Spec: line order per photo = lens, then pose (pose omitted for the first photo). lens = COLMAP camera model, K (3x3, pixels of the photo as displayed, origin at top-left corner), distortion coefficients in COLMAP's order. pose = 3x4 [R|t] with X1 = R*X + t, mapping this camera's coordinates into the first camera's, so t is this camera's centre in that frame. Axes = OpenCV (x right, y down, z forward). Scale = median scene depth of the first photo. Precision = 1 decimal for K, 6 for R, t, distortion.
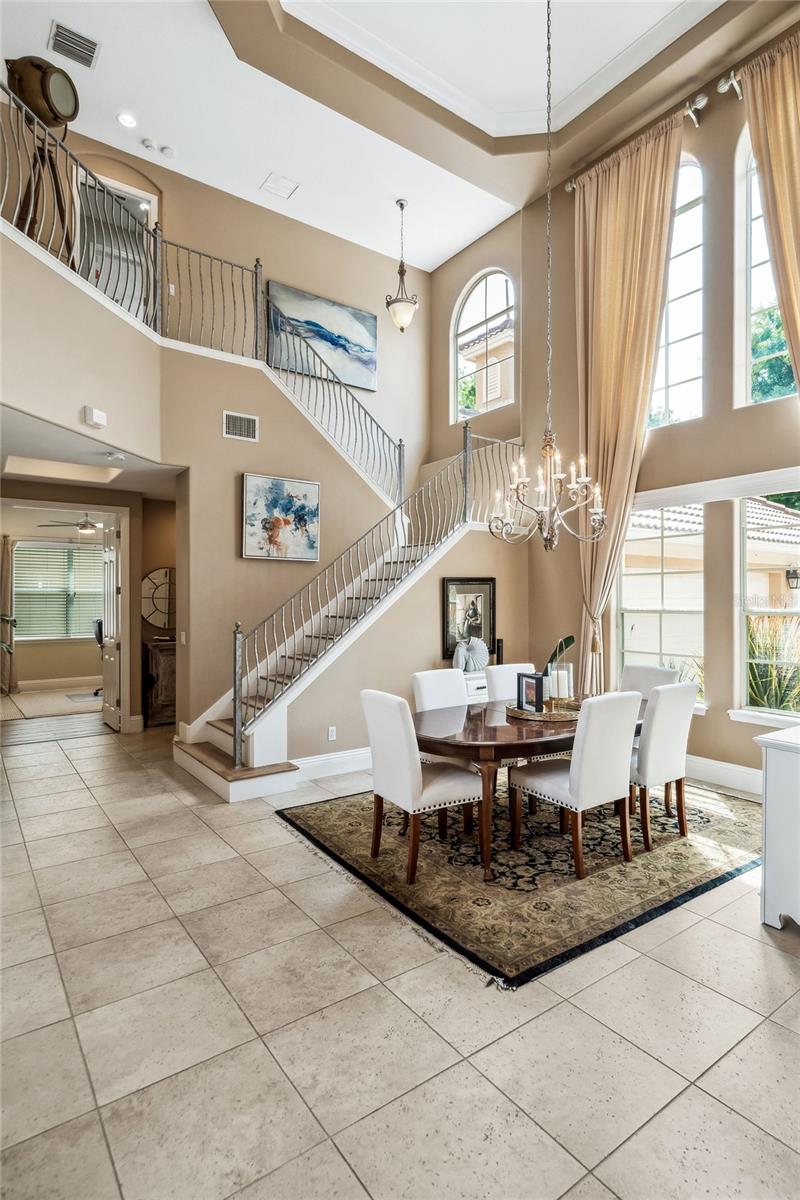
lens RADIAL K [[621.3, 0, 404.1], [0, 621.3, 595.4], [0, 0, 1]] dist [0.002808, -0.001026]
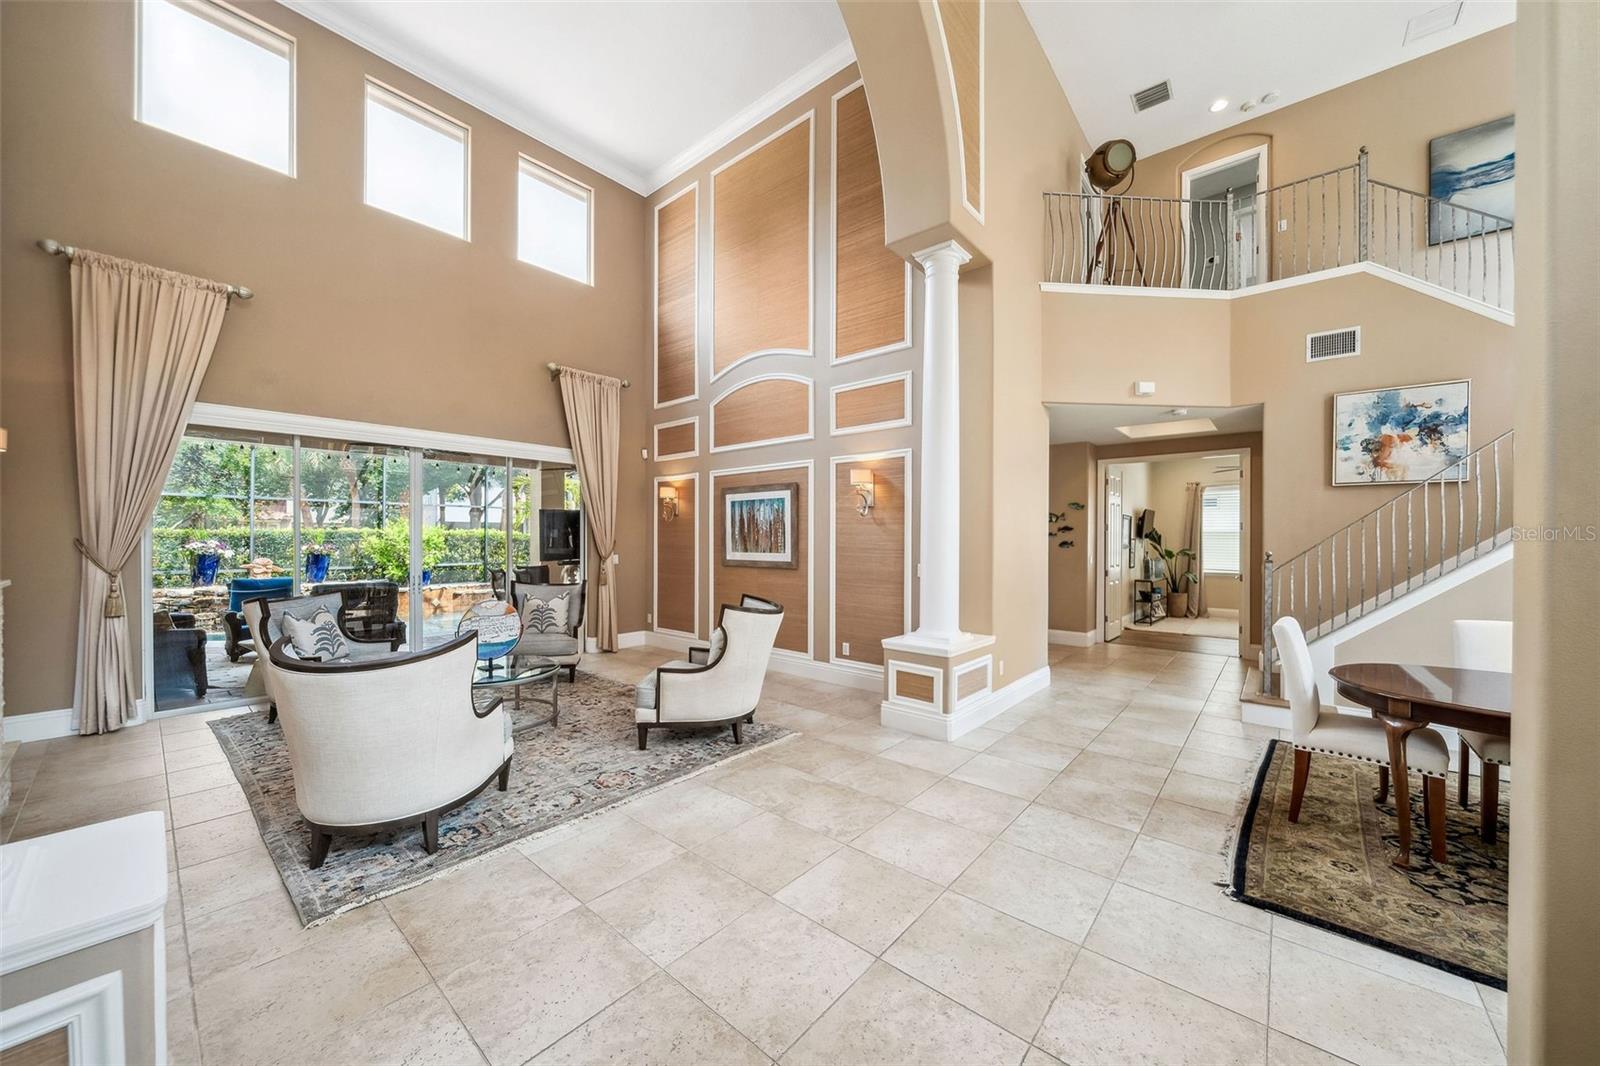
lens RADIAL K [[562.7, 0, 808.6], [0, 562.7, 537.8], [0, 0, 1]] dist [-0.000757, -0.000090]
pose [[0.234788, -0.001443, -0.972046, 0.367743], [-0.001537, 0.999997, -0.001856, 0.018989], [0.972045, 0.001930, 0.234785, 0.044638]]
